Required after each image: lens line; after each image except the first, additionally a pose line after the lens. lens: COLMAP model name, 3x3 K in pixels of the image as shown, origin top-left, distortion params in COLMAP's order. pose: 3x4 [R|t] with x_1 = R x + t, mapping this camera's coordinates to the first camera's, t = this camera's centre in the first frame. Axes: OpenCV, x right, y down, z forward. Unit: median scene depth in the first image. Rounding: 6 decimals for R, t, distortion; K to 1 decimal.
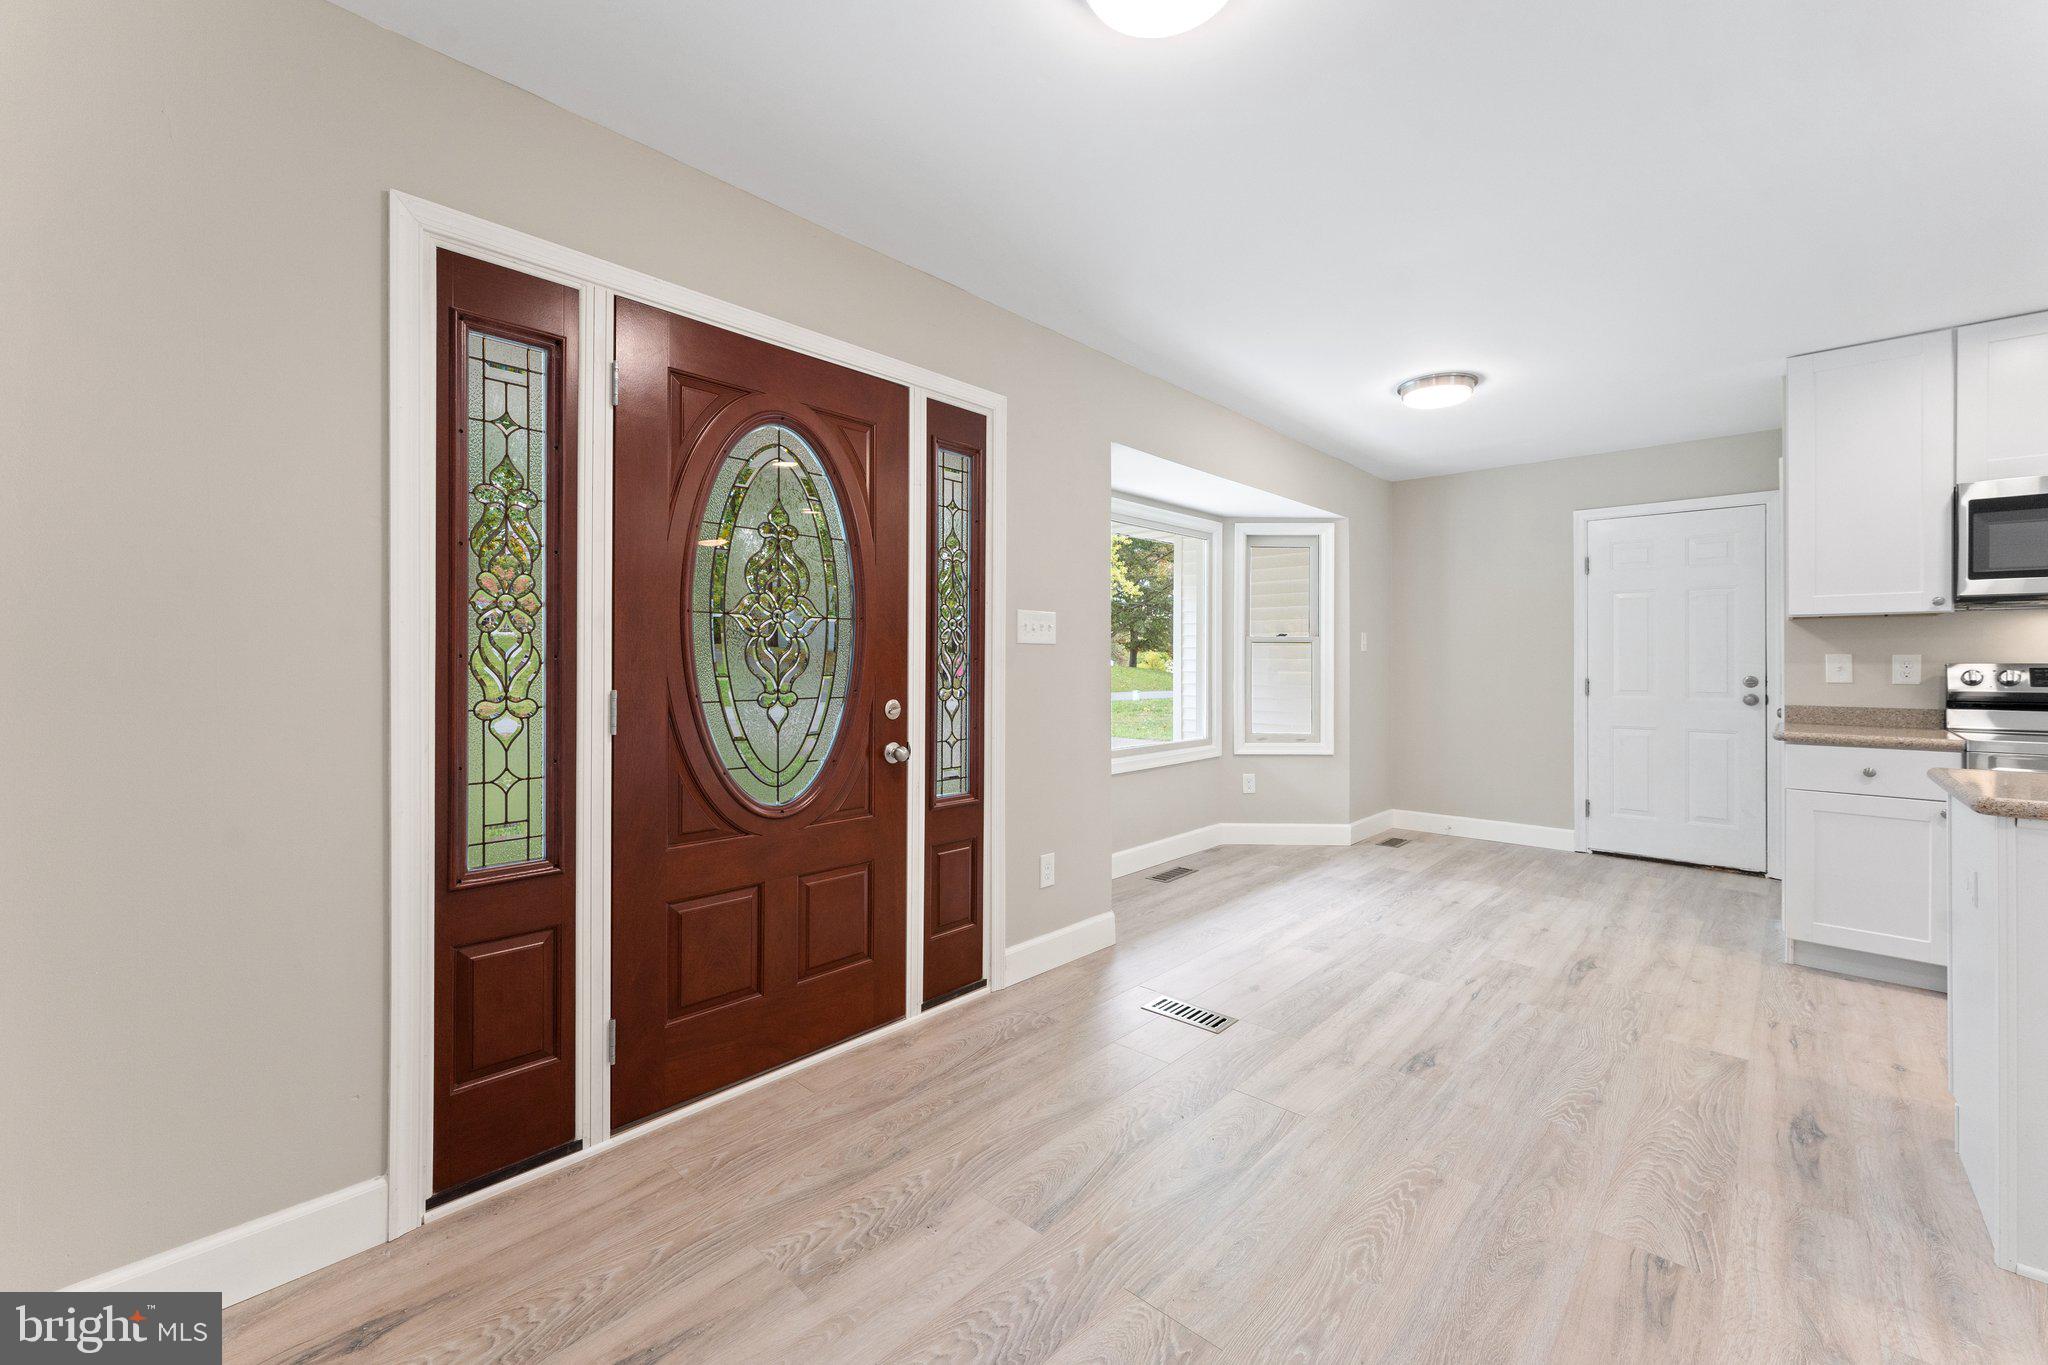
lens RADIAL K [[830.9, 0, 1019.9], [0, 830.9, 663.1], [0, 0, 1]] dist [-0.000539, -0.000448]
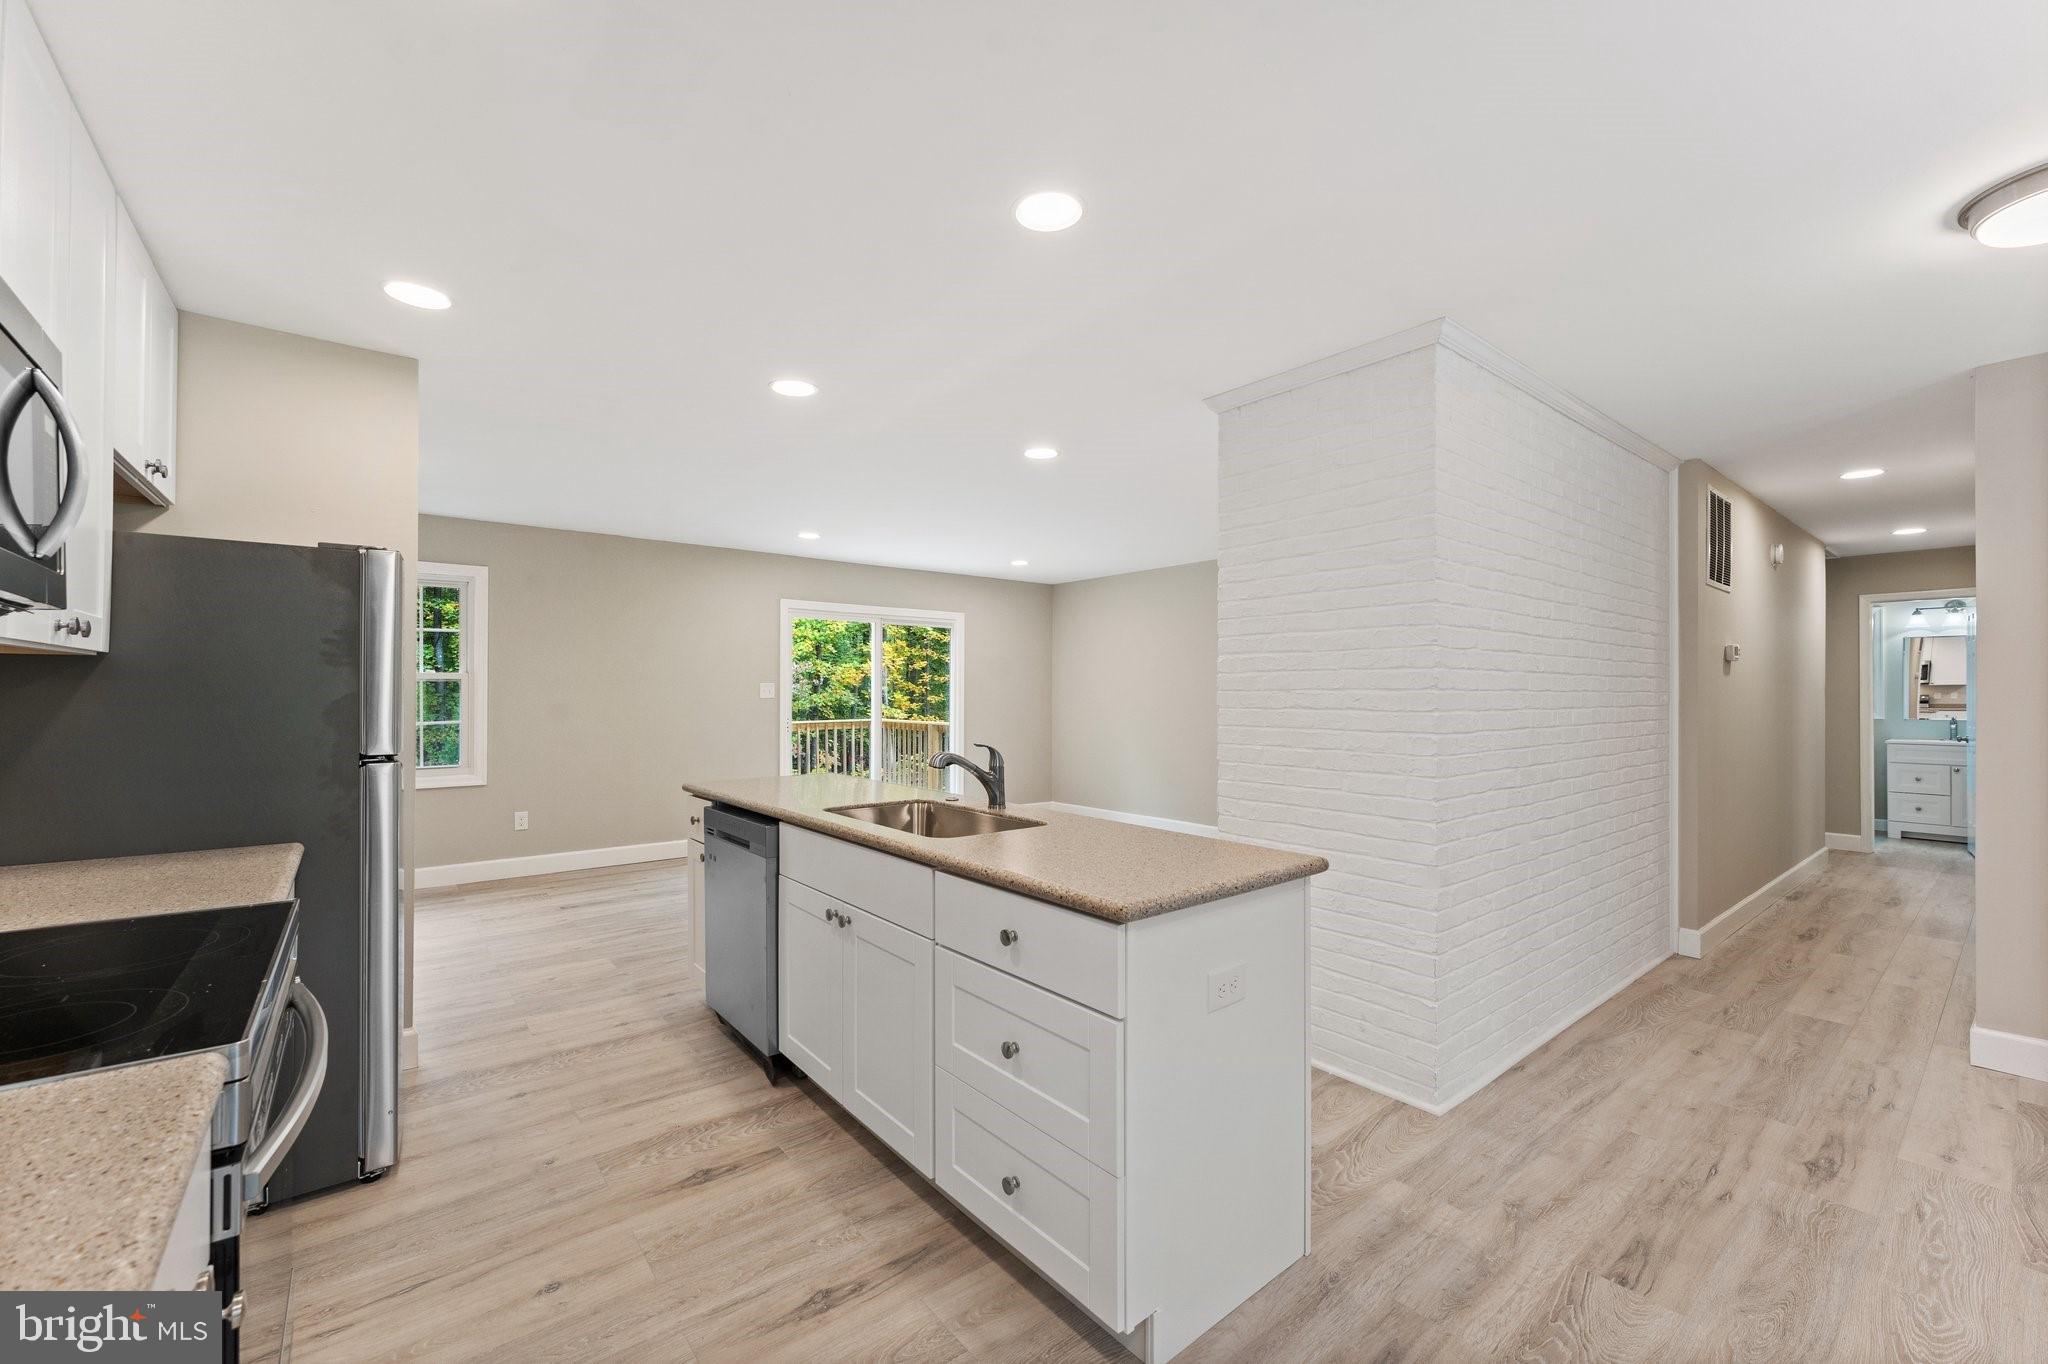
lens RADIAL K [[830.9, 0, 1017.2], [0, 830.9, 684.3], [0, 0, 1]] dist [-0.000539, -0.000448]
pose [[-0.989761, -0.001305, 0.142730, 0.817241], [-0.002601, 0.999957, -0.008895, -0.040223], [-0.142712, -0.009175, -0.989722, 1.282965]]
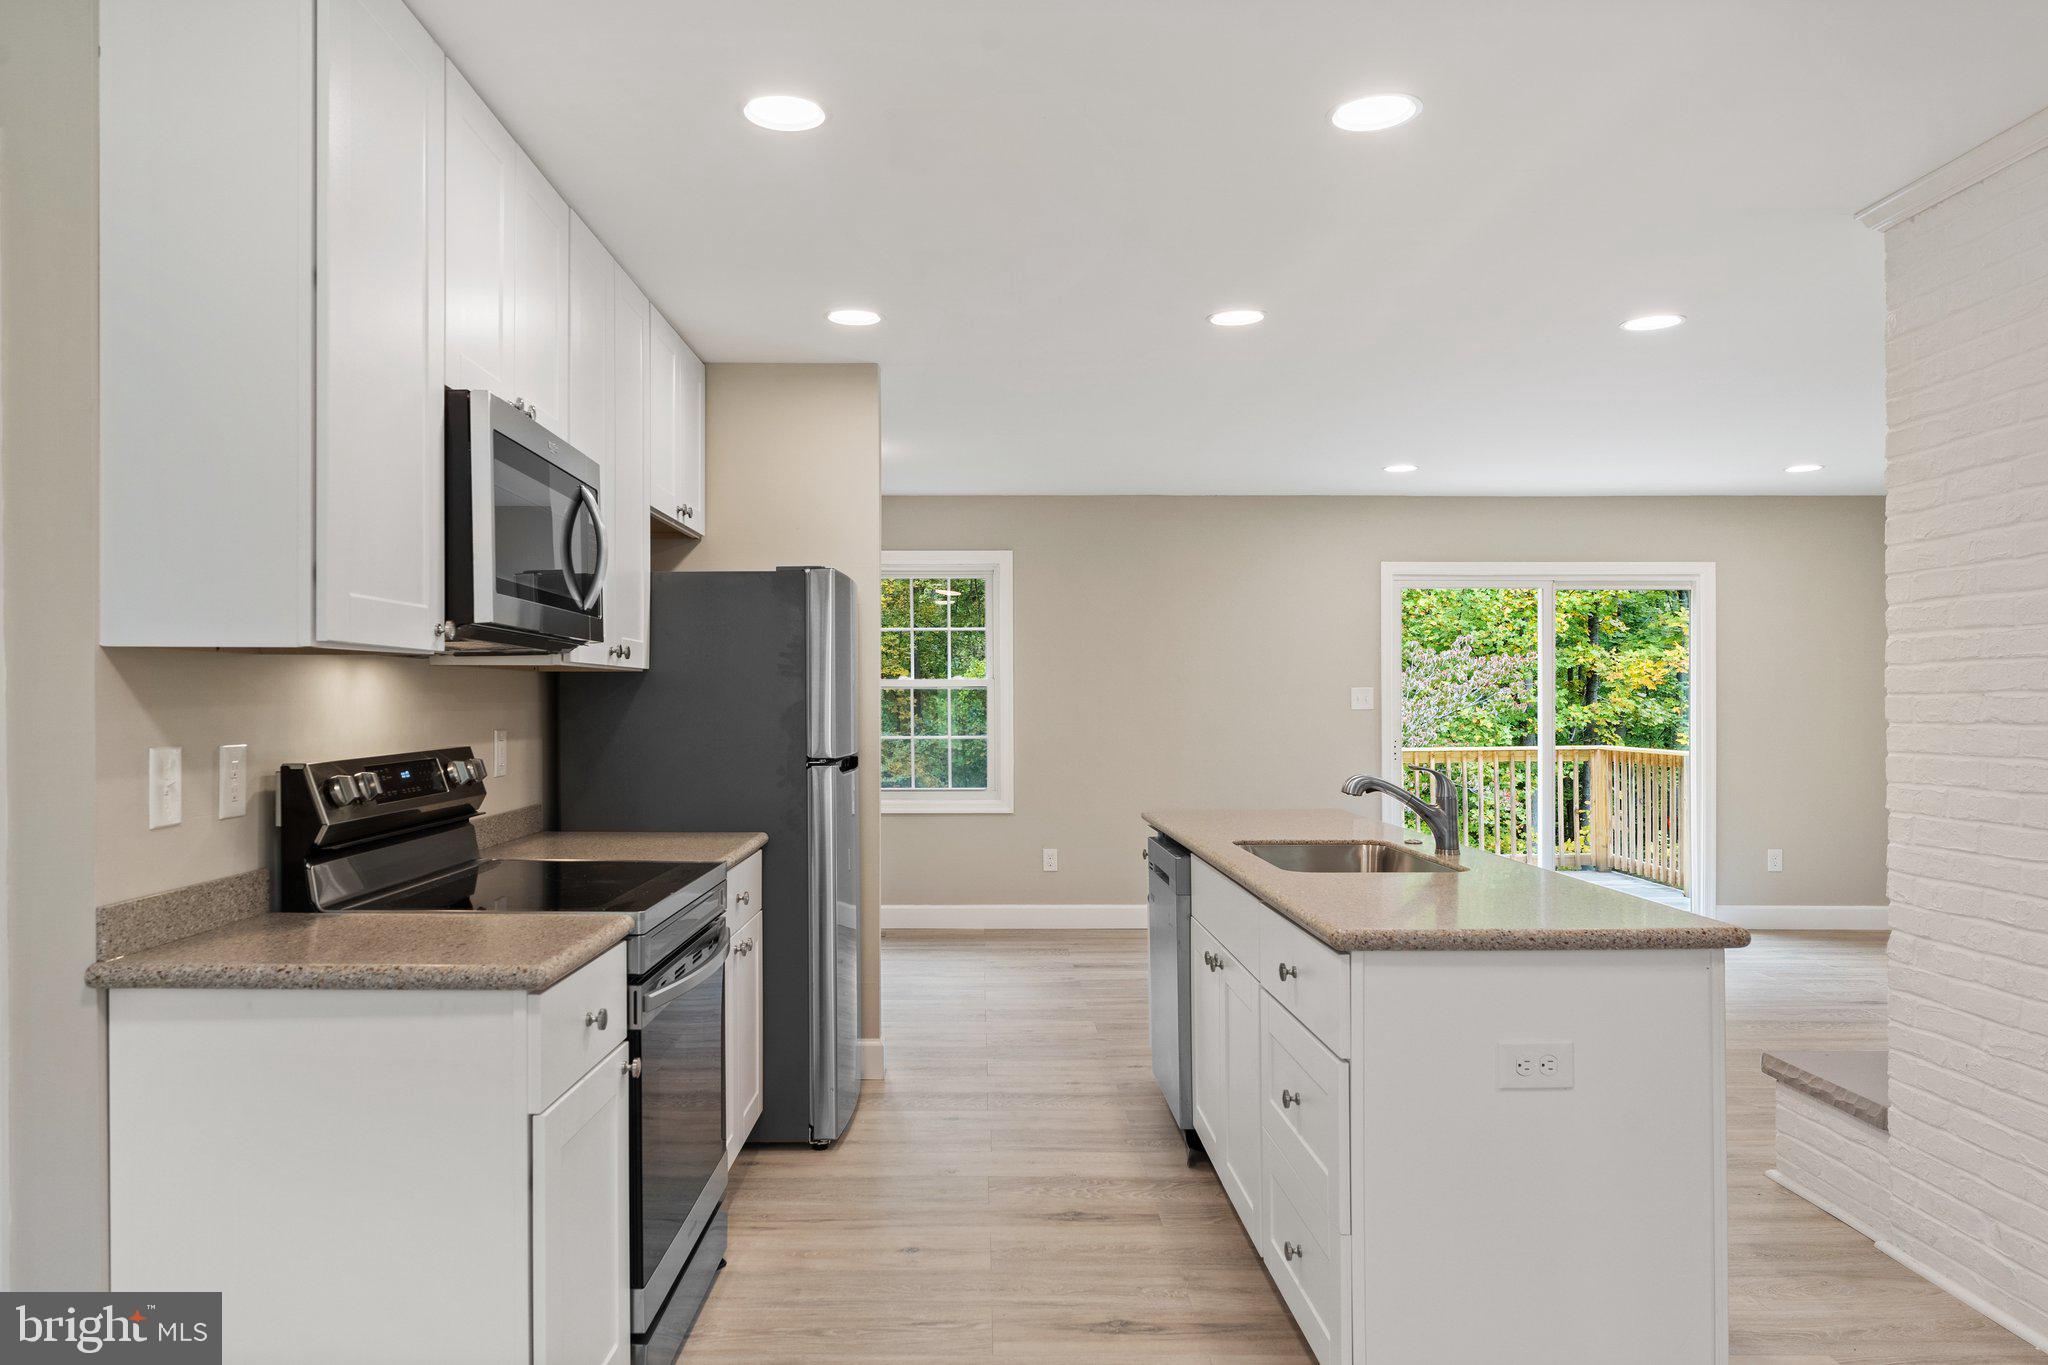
lens RADIAL K [[1387.0, 0, 958.2], [0, 1387.0, 700.8], [0, 0, 1]] dist [-0.010432, 0.006925]
pose [[-0.677158, 0.000840, 0.735837, 0.388353], [0.000959, 1.000000, -0.000259, -0.037145], [-0.735837, 0.000530, -0.677158, 1.448673]]
